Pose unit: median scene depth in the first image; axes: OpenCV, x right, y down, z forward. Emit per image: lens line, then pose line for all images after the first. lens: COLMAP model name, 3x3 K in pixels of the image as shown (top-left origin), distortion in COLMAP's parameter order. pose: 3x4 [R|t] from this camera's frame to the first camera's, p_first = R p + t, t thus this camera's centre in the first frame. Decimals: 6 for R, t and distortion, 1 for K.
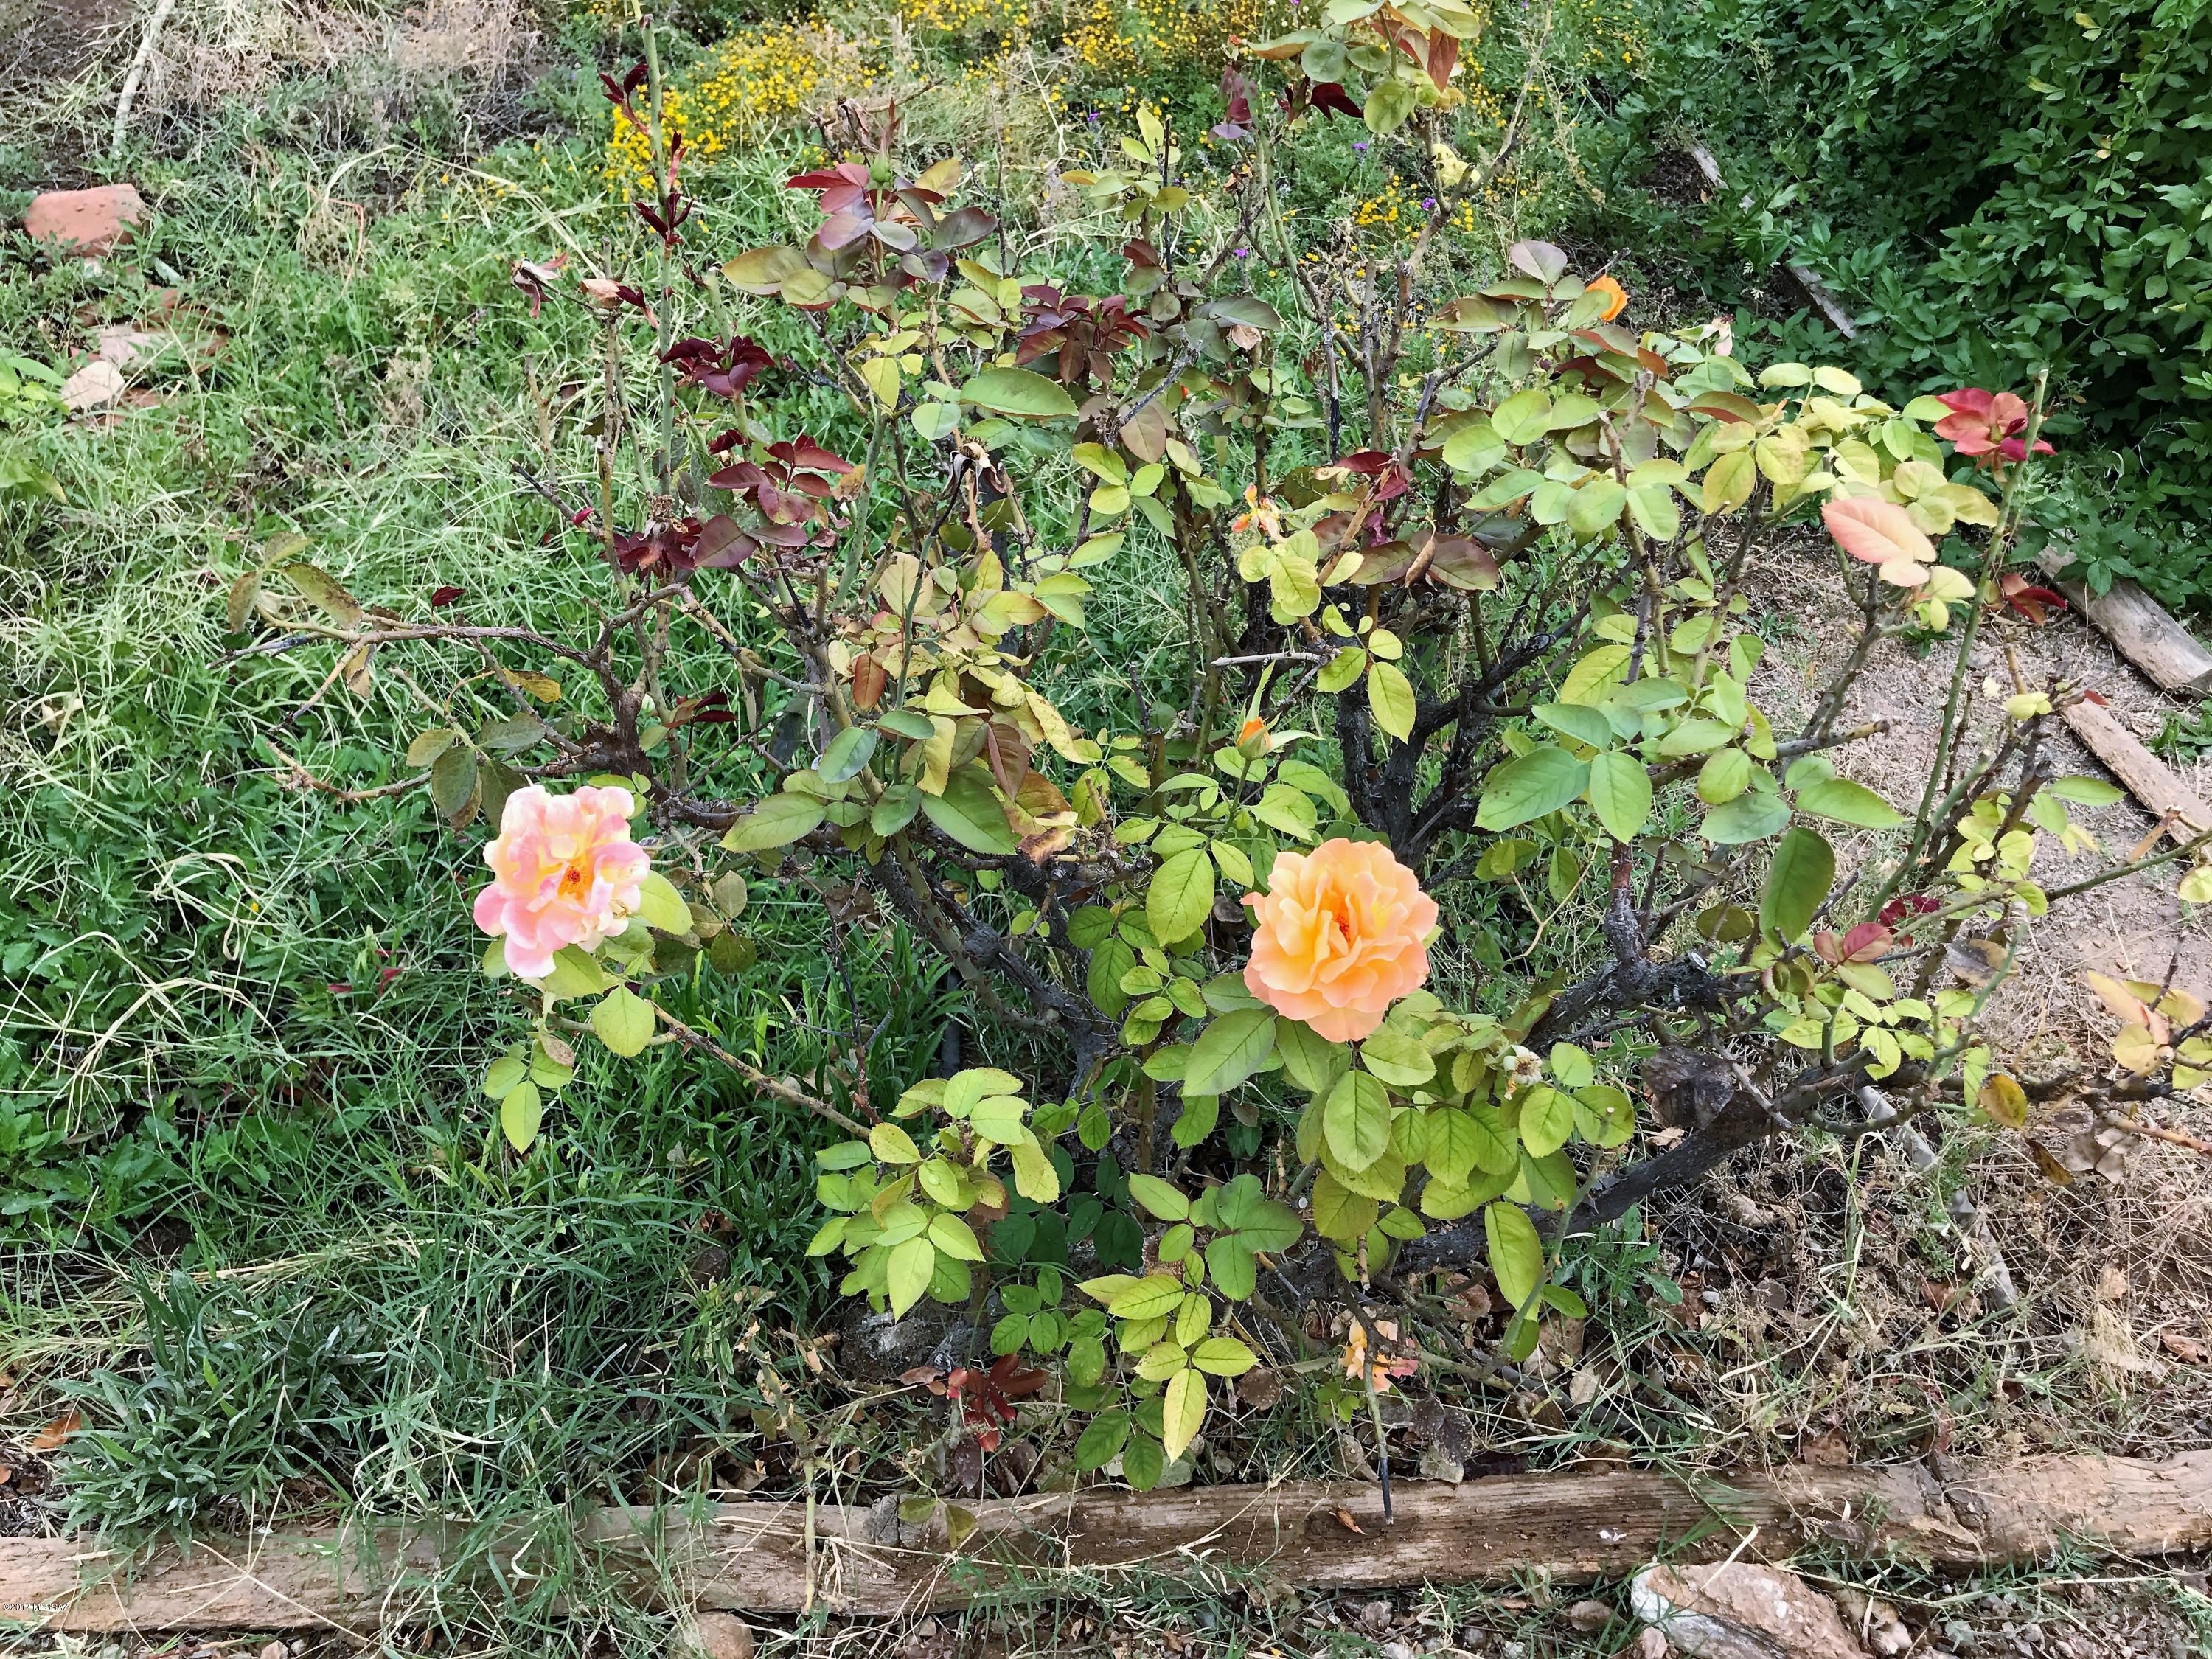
lens RADIAL K [[1831.6, 0, 1107.5], [0, 1831.6, 832.2], [0, 0, 1]] dist [0.003313, -0.007493]
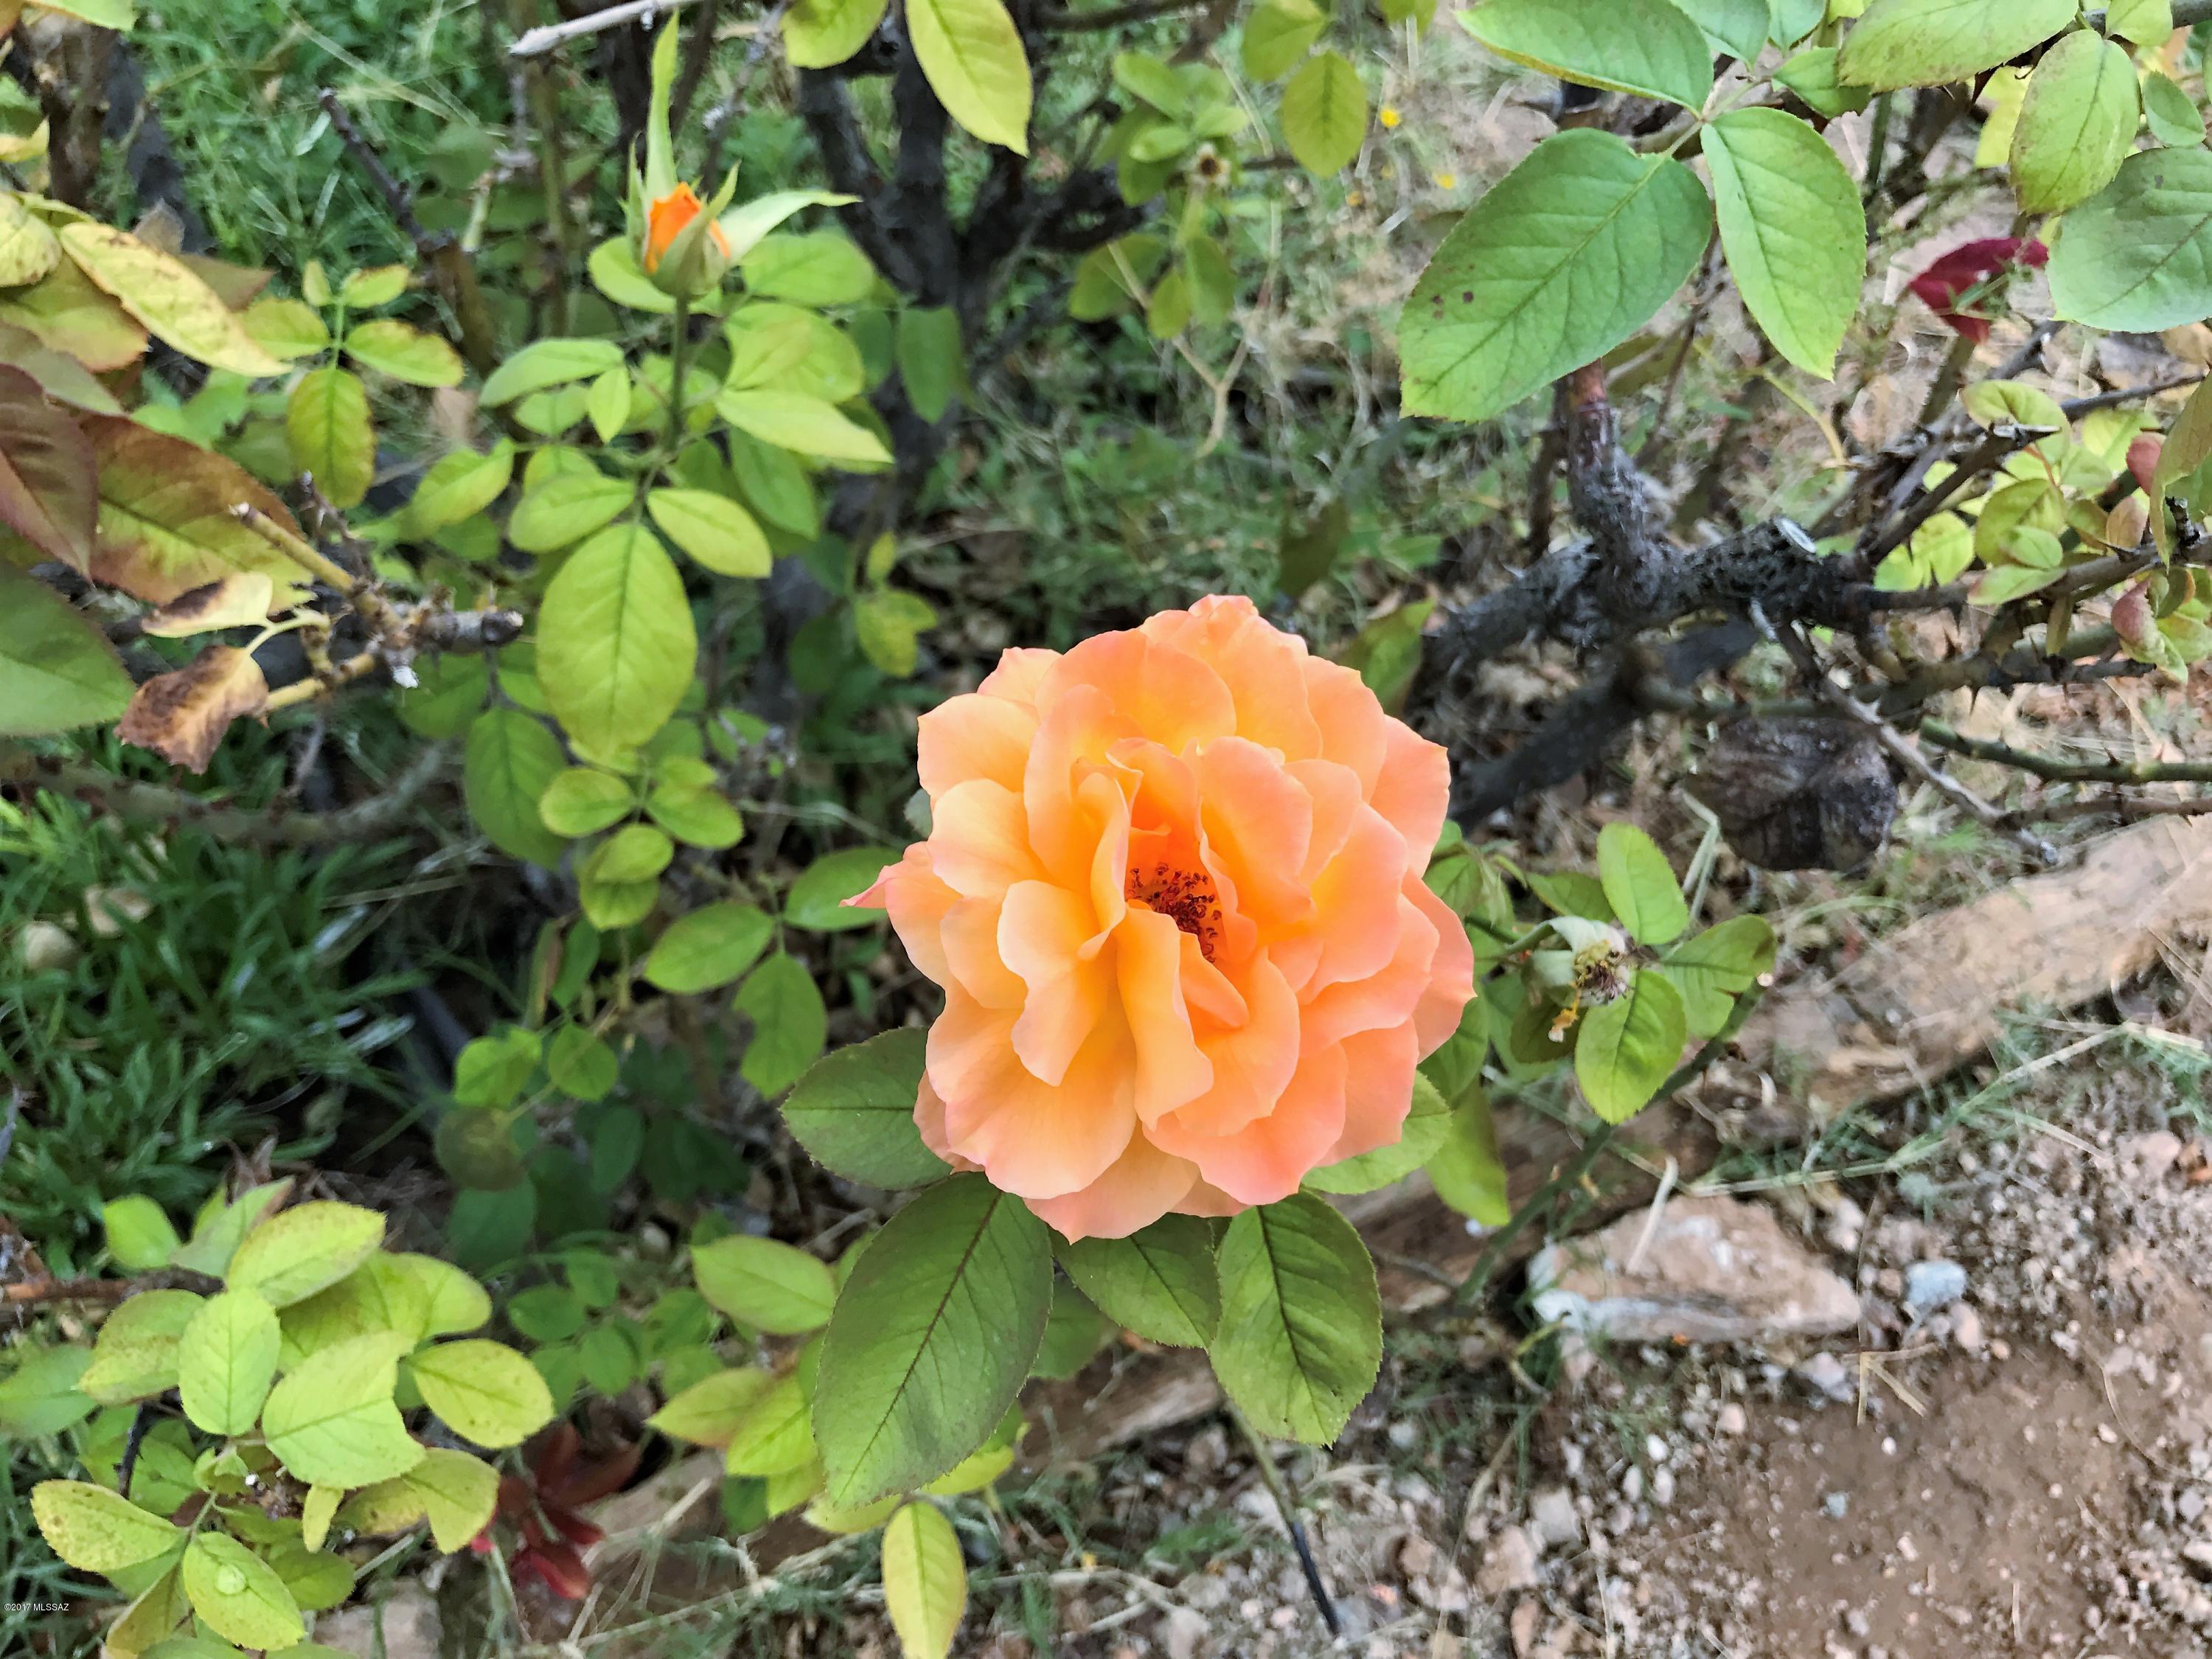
lens RADIAL K [[1831.6, 0, 1108.6], [0, 1831.6, 818.4], [0, 0, 1]] dist [0.003313, -0.007493]
pose [[0.927460, -0.301386, 0.221324, 0.031022], [0.209379, 0.908992, 0.360409, -0.046161], [-0.309804, -0.287924, 0.906158, 0.451827]]
